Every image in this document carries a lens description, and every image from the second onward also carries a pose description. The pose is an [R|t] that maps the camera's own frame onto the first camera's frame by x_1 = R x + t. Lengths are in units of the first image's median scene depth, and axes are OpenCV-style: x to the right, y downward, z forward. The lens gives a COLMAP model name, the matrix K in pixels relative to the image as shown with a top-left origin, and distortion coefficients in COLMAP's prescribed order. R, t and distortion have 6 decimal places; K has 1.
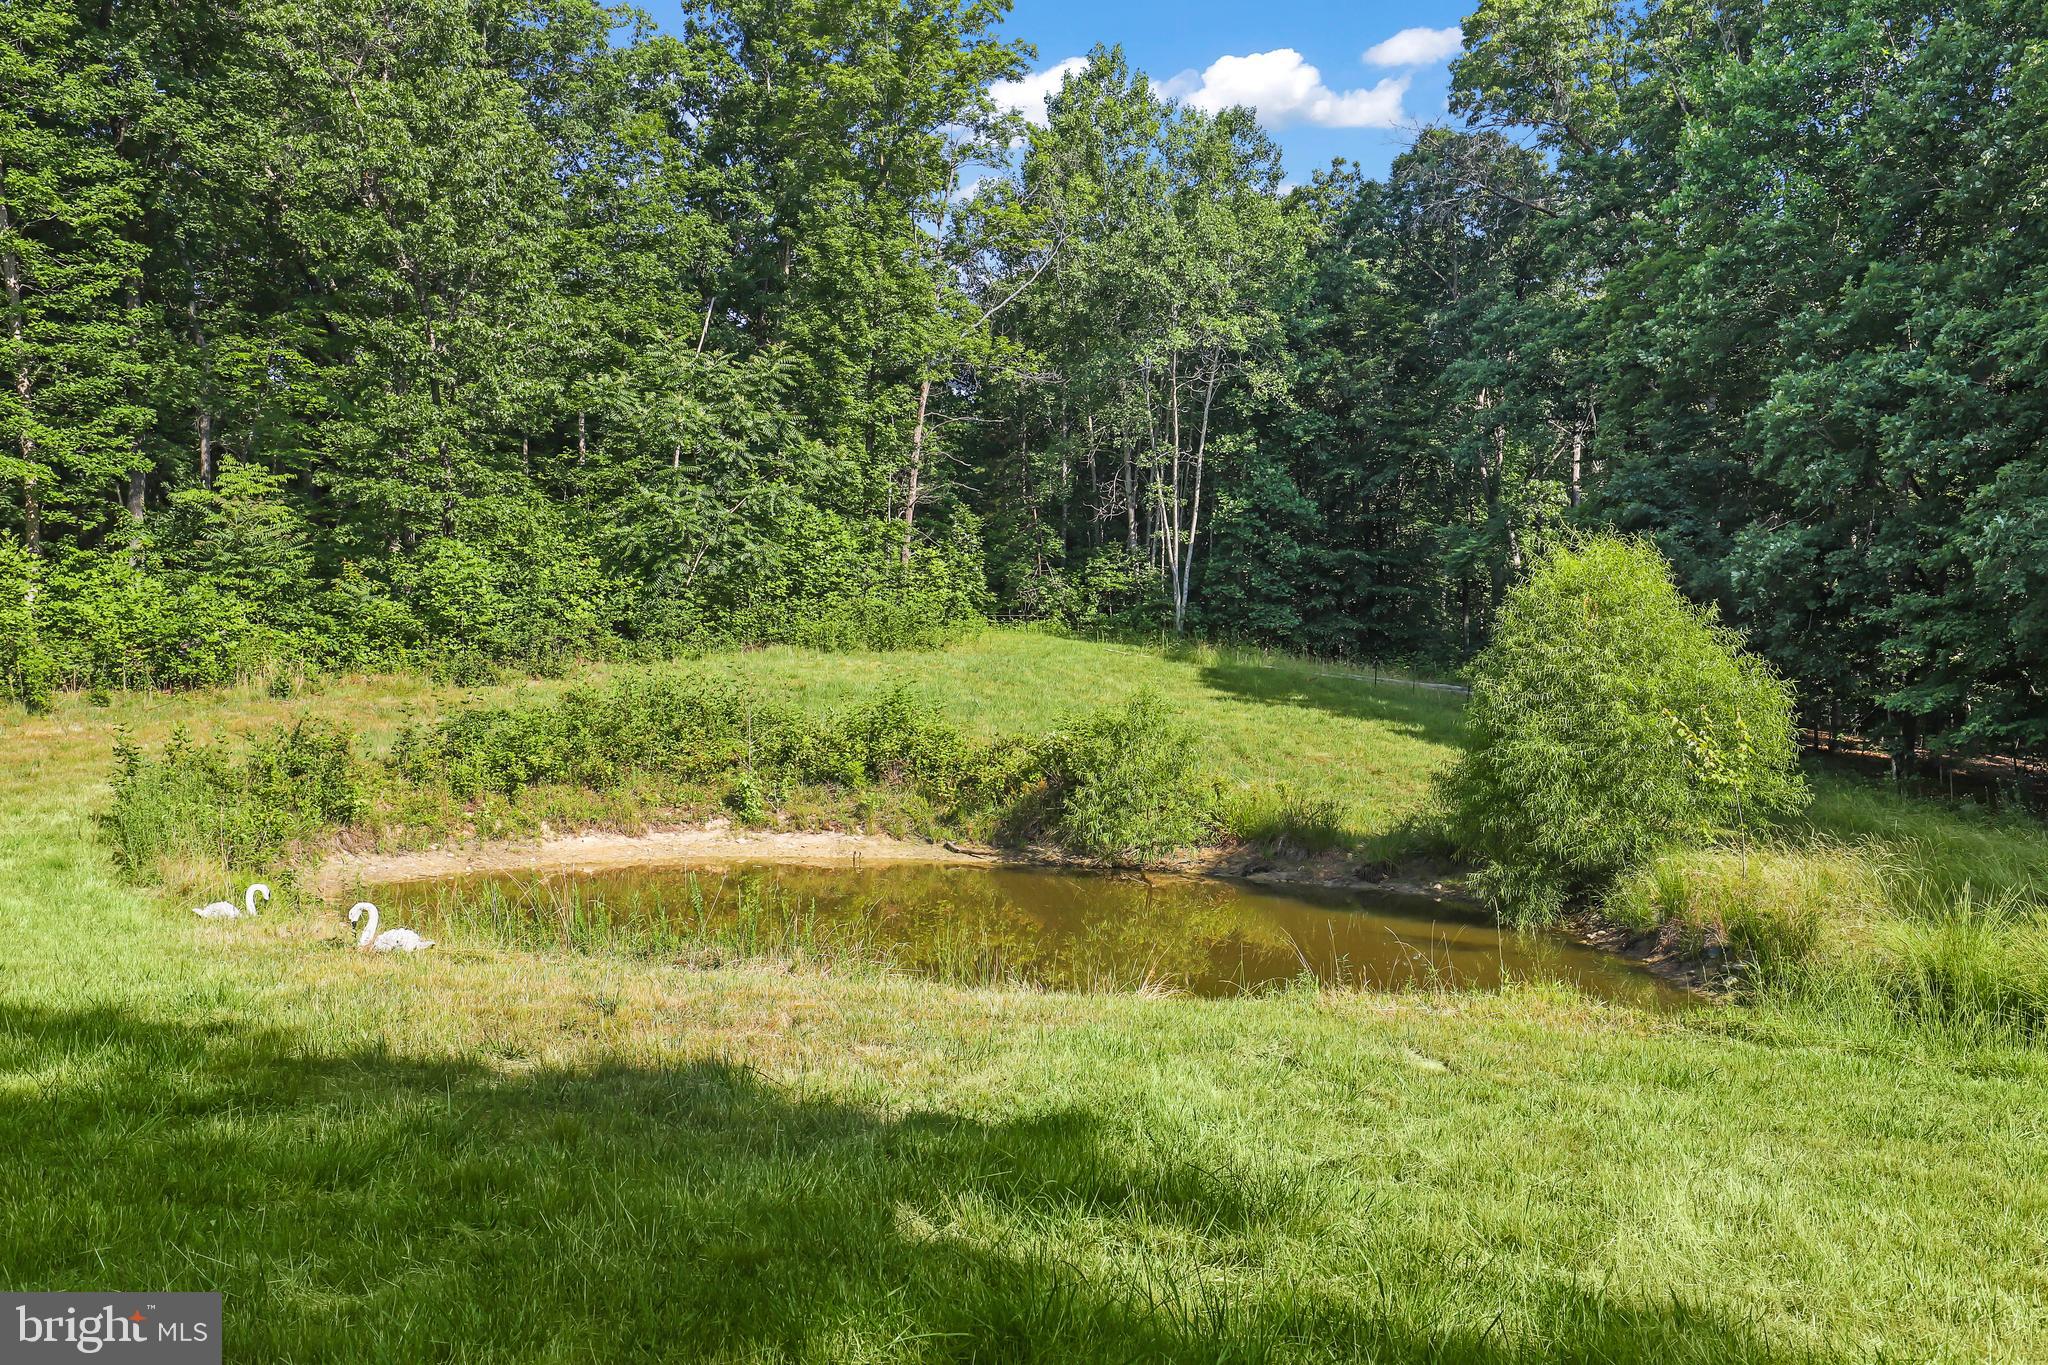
lens RADIAL K [[1758.1, 0, 1019.5], [0, 1758.1, 729.8], [0, 0, 1]] dist [0.022581, 0.005008]
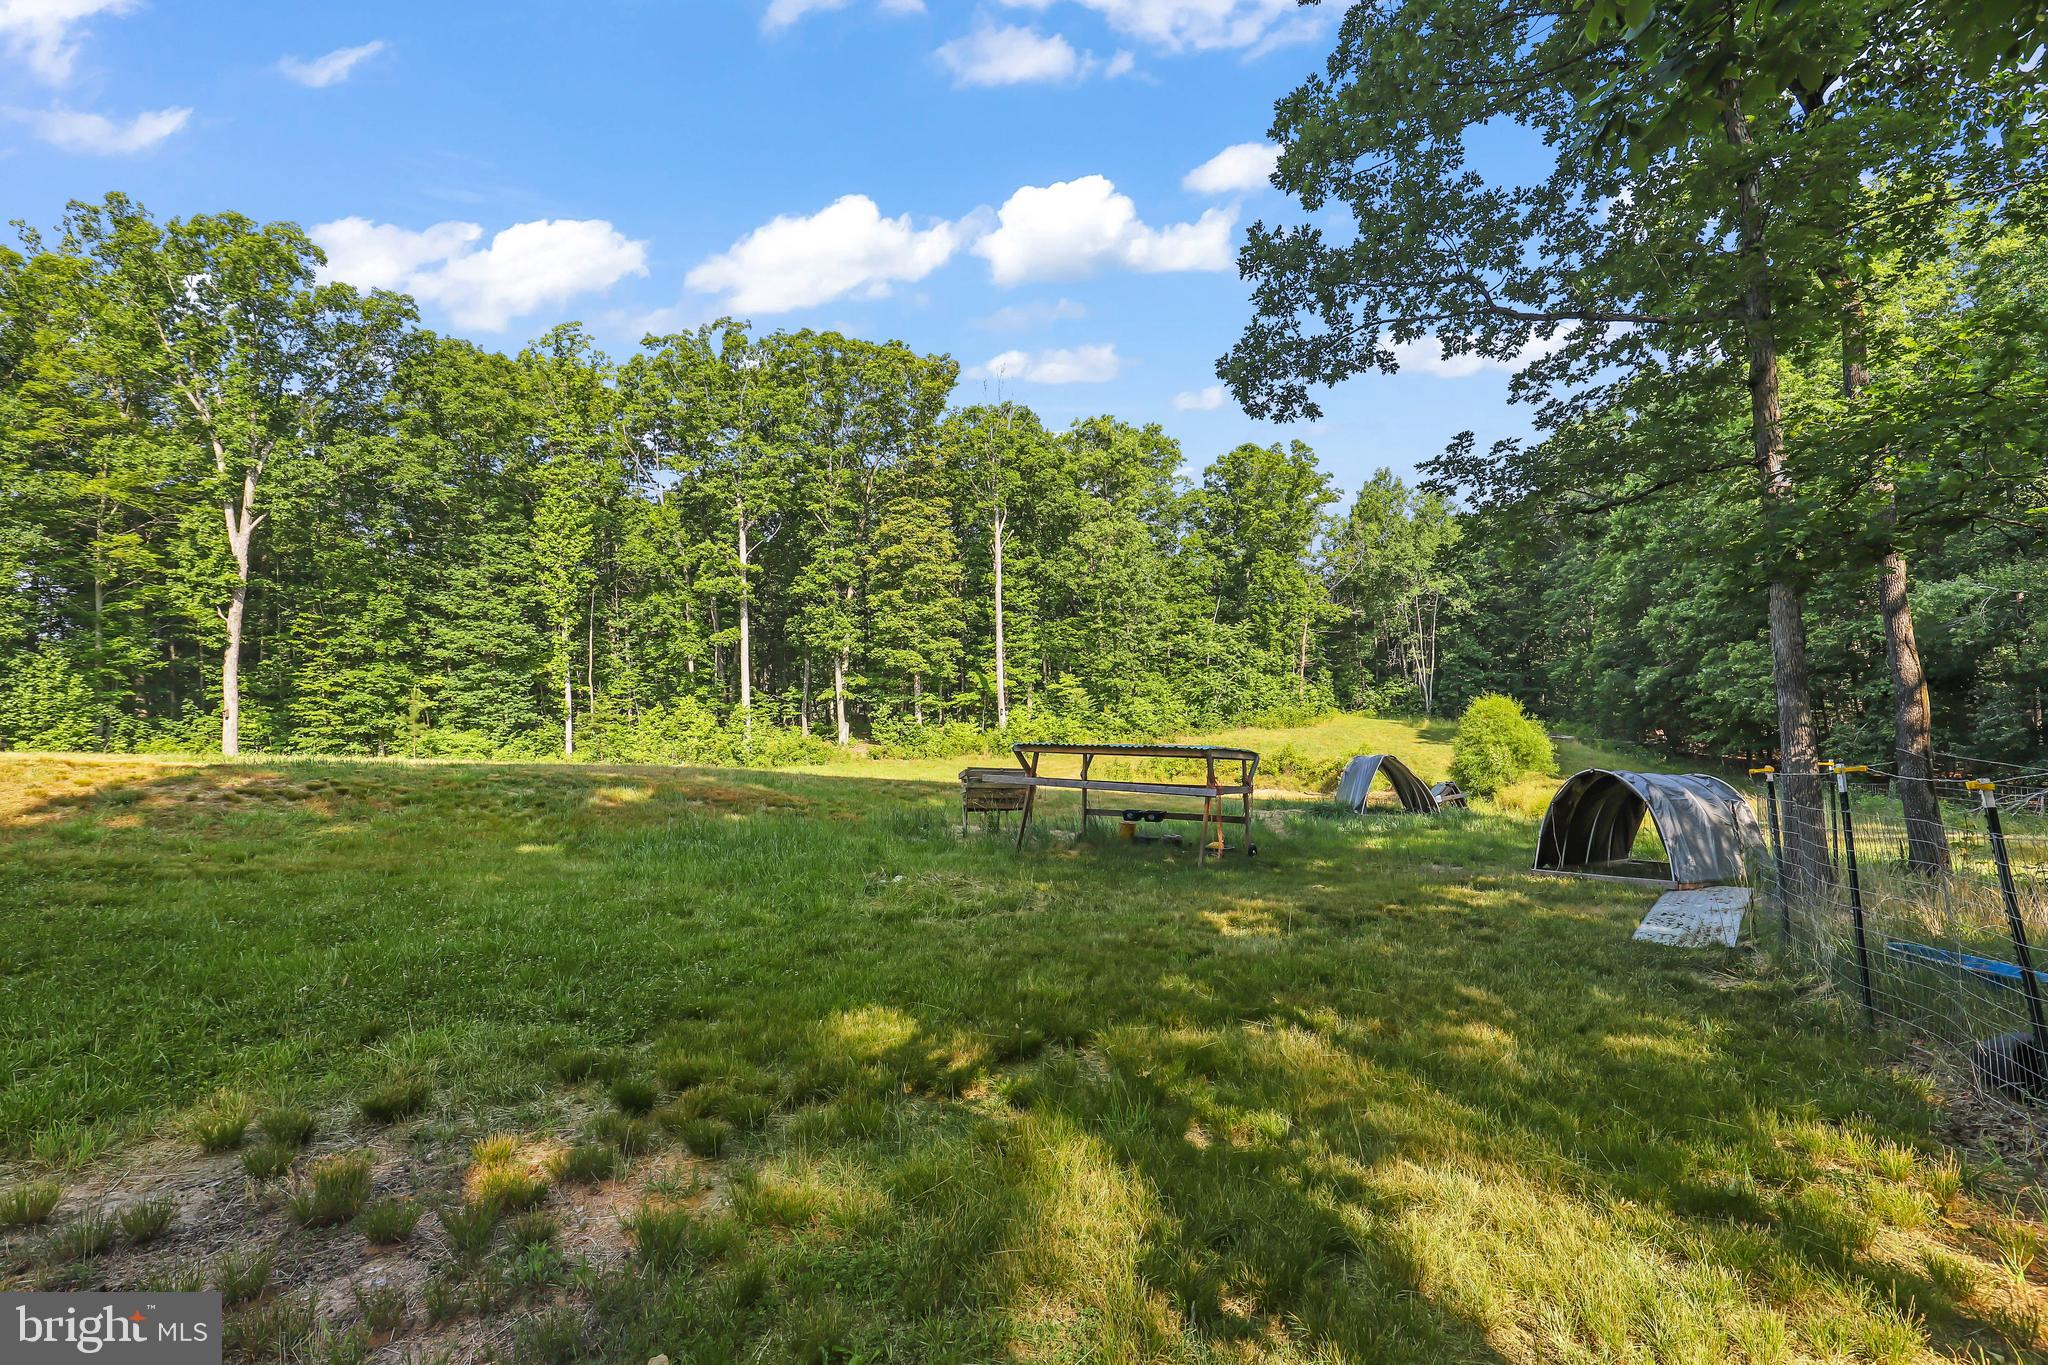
lens RADIAL K [[937.7, 0, 1027.5], [0, 937.7, 704.7], [0, 0, 1]] dist [-0.000181, 0.000180]
pose [[0.931549, -0.043882, -0.360959, 0.070193], [0.021727, 0.997635, -0.065213, 0.003825], [0.362967, 0.052906, 0.930299, -0.494012]]
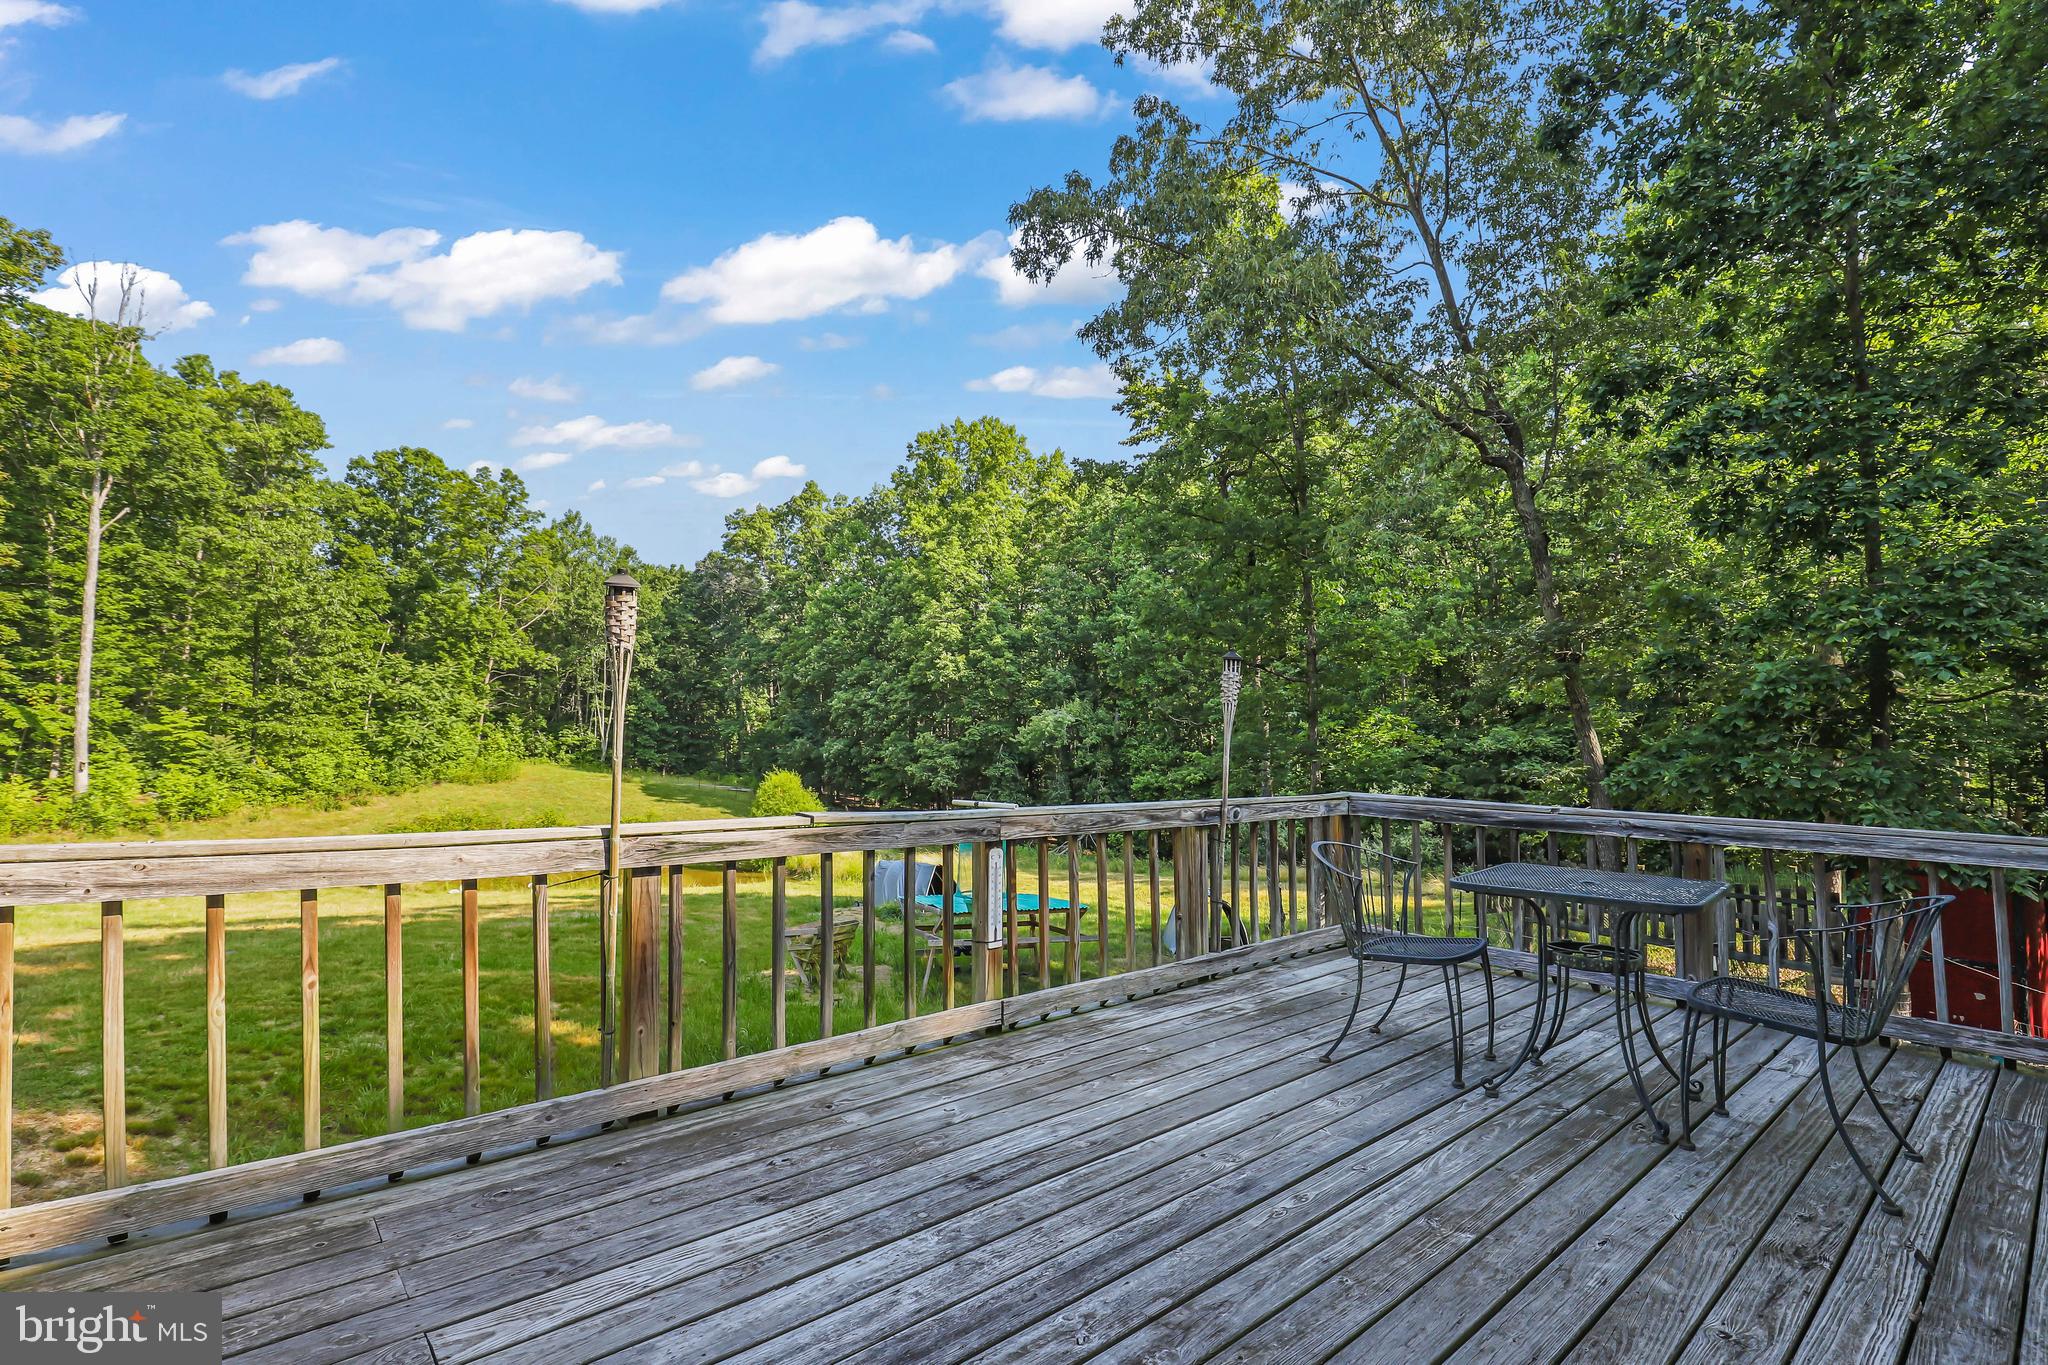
lens RADIAL K [[957.7, 0, 1026.1], [0, 957.7, 696.3], [0, 0, 1]] dist [-0.000550, -0.000192]
pose [[0.842209, 0.016484, 0.538899, -0.183772], [0.027515, 0.996916, -0.073496, -0.050466], [-0.538449, 0.076727, 0.839158, -0.549768]]
